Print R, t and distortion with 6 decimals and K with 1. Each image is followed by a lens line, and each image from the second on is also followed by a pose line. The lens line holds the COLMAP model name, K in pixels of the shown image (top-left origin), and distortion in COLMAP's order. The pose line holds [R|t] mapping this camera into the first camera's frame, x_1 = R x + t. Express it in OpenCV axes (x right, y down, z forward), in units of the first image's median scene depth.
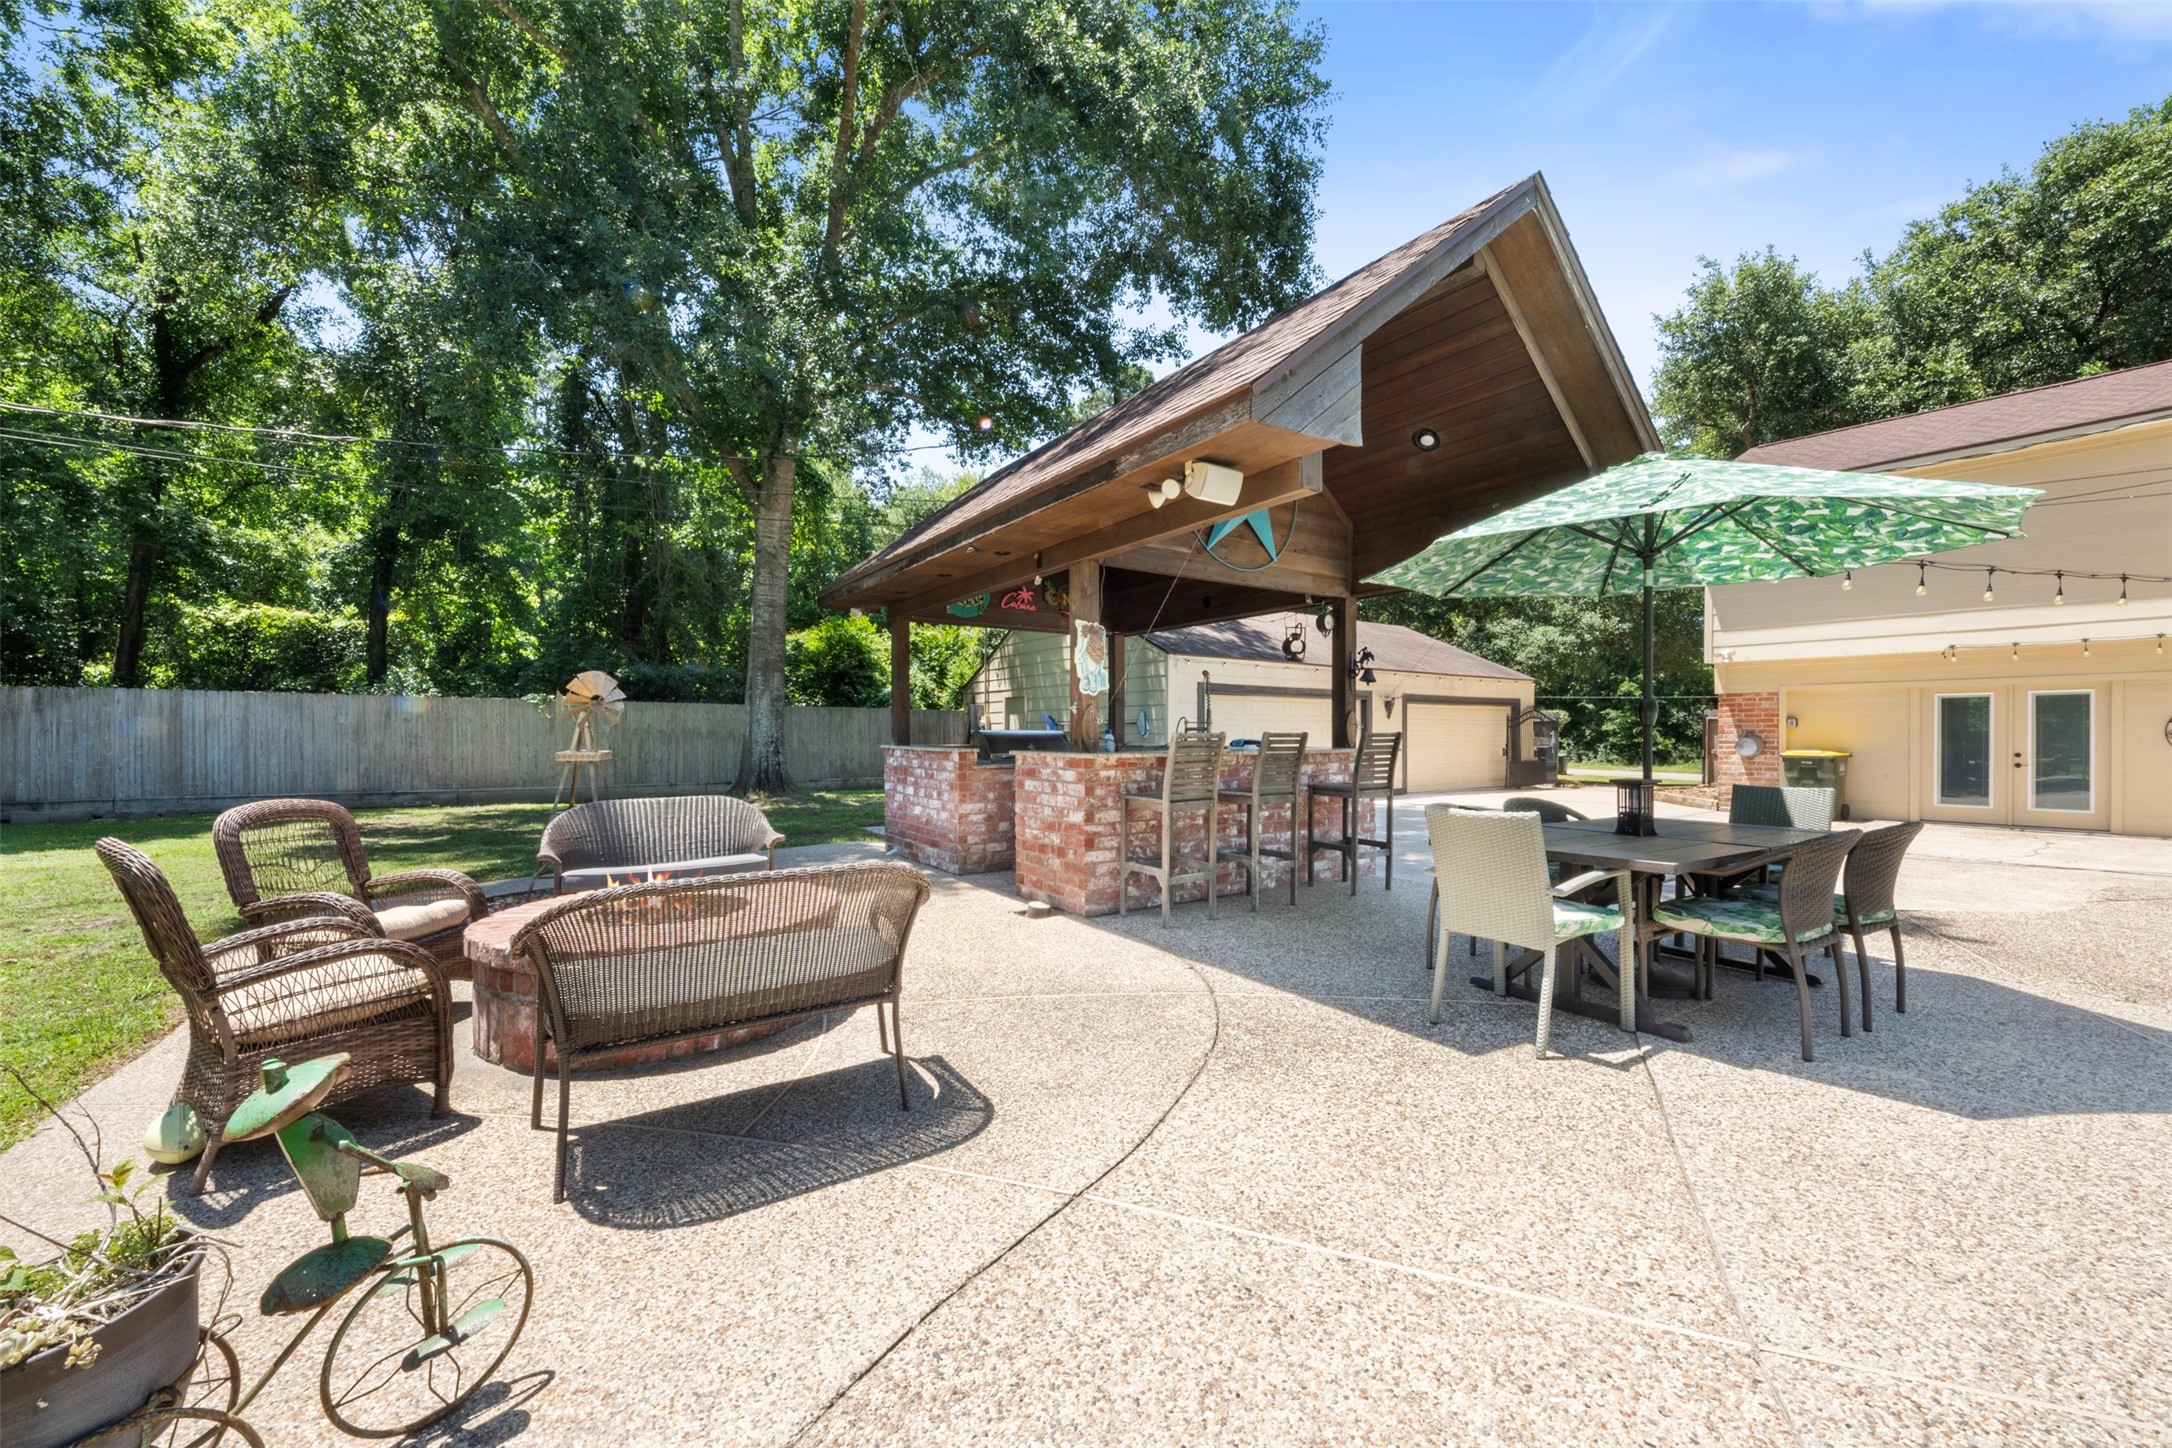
lens RADIAL K [[793.9, 0, 1086.0], [0, 793.9, 724.0], [0, 0, 1]] dist [-0.000577, -0.000139]
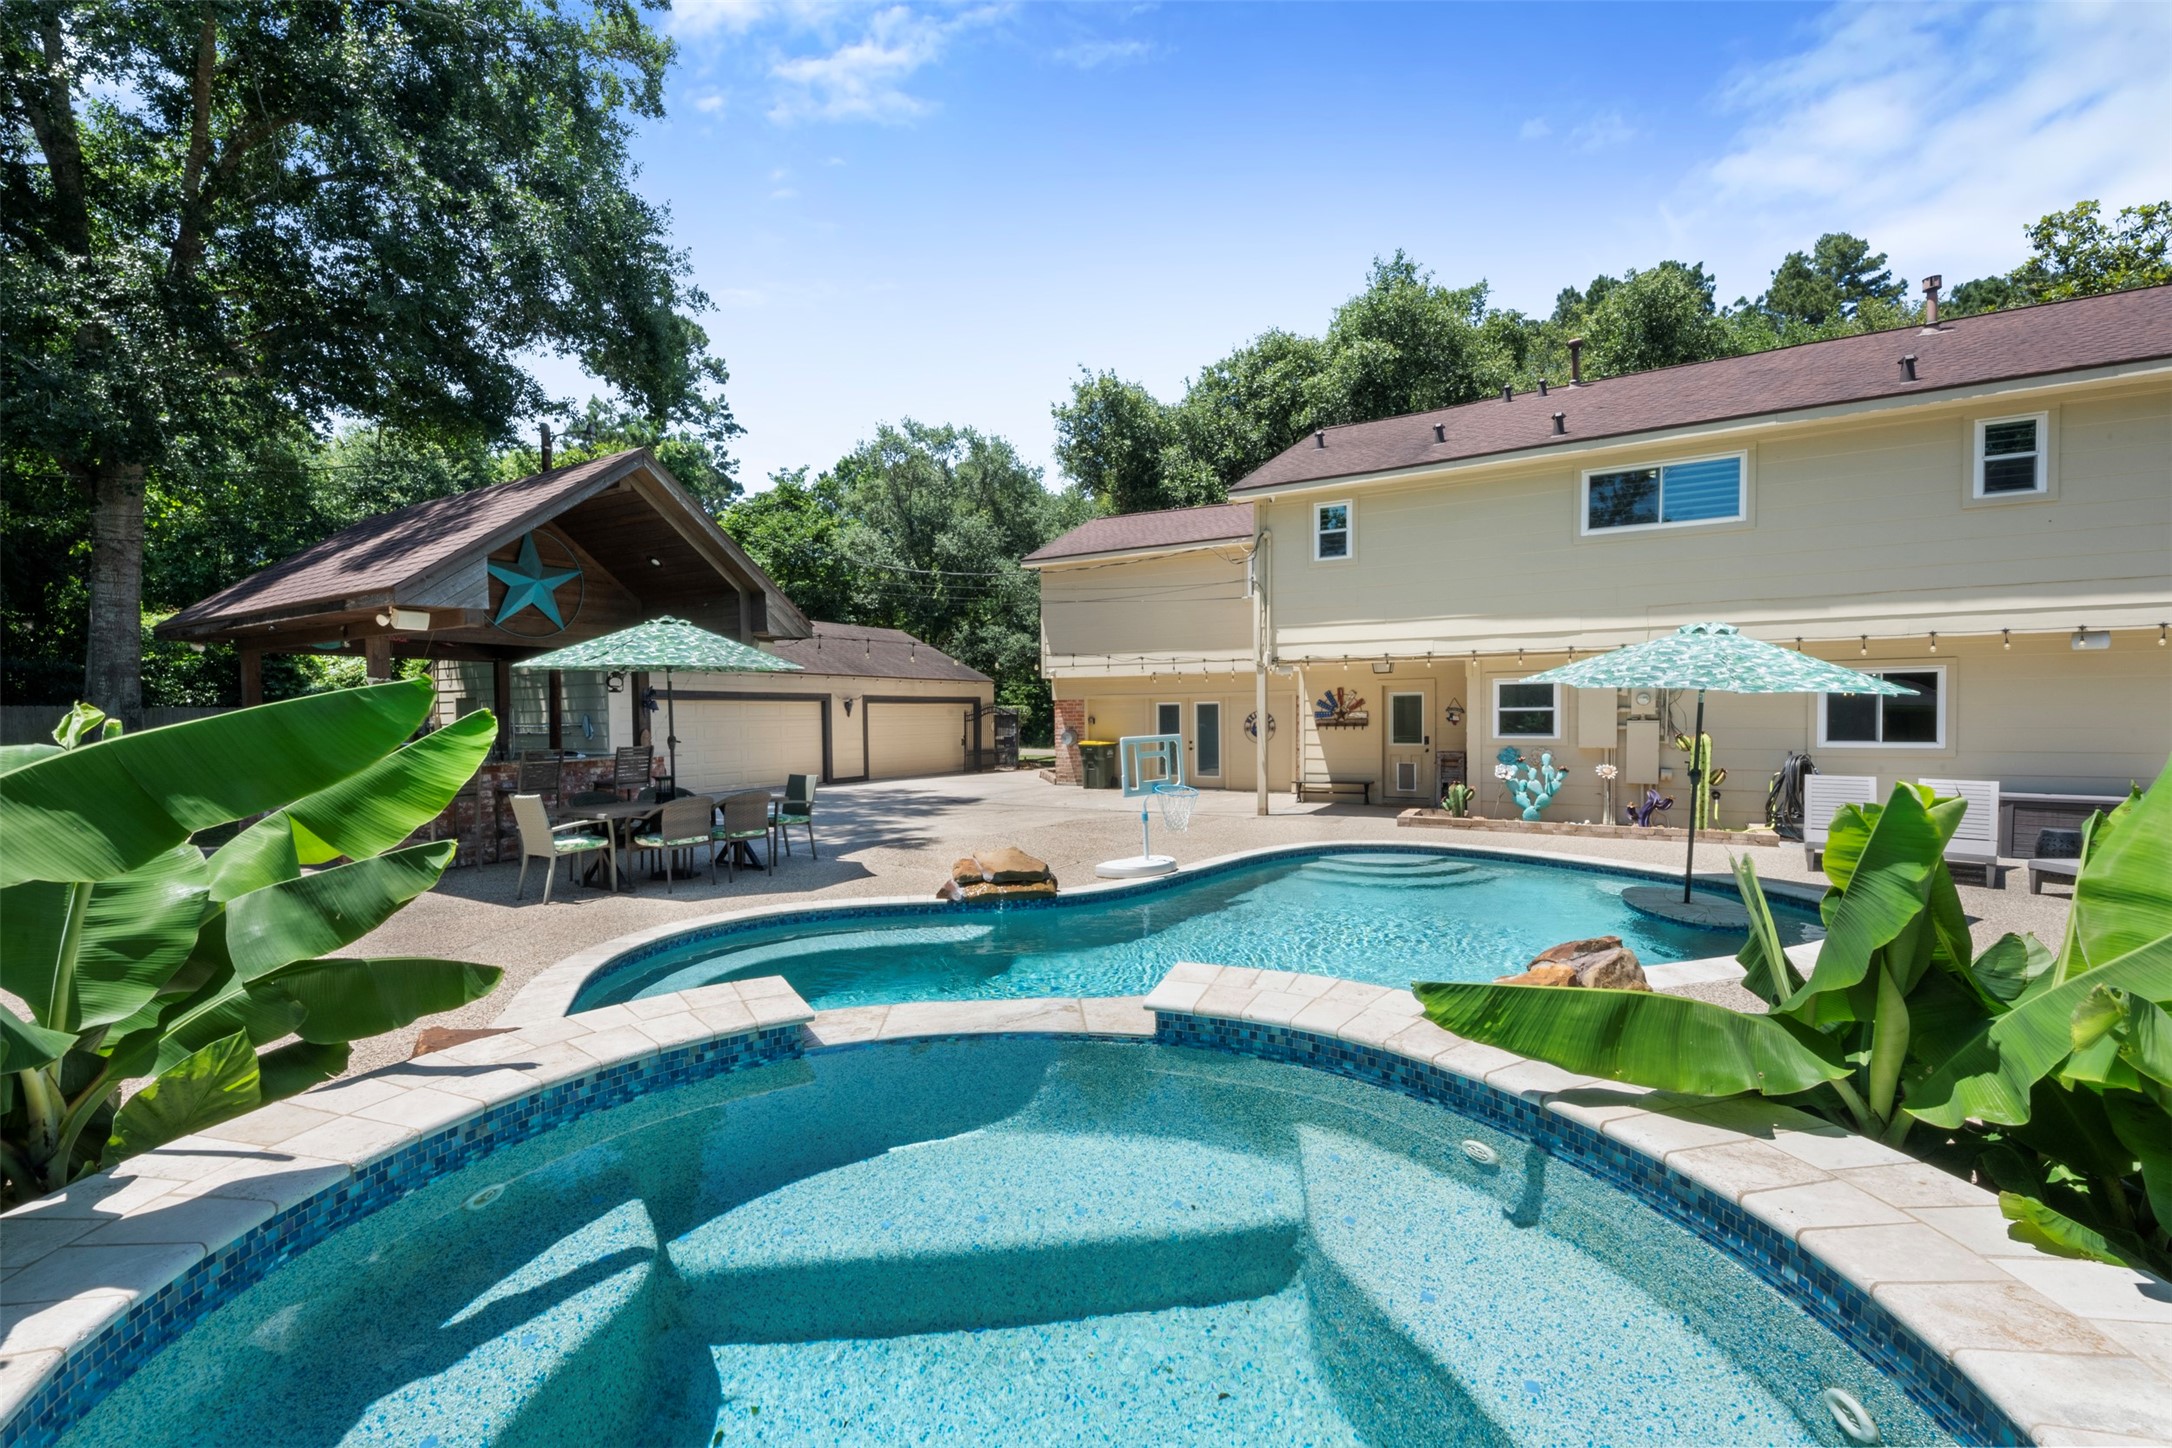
lens RADIAL K [[889.5, 0, 1086.0], [0, 889.5, 724.0], [0, 0, 1]] dist [0.002299, 0.000047]
pose [[0.912947, -0.012871, 0.407875, 0.195388], [0.004175, 0.999745, 0.022203, -0.027830], [-0.408057, -0.018567, 0.912768, -0.391123]]
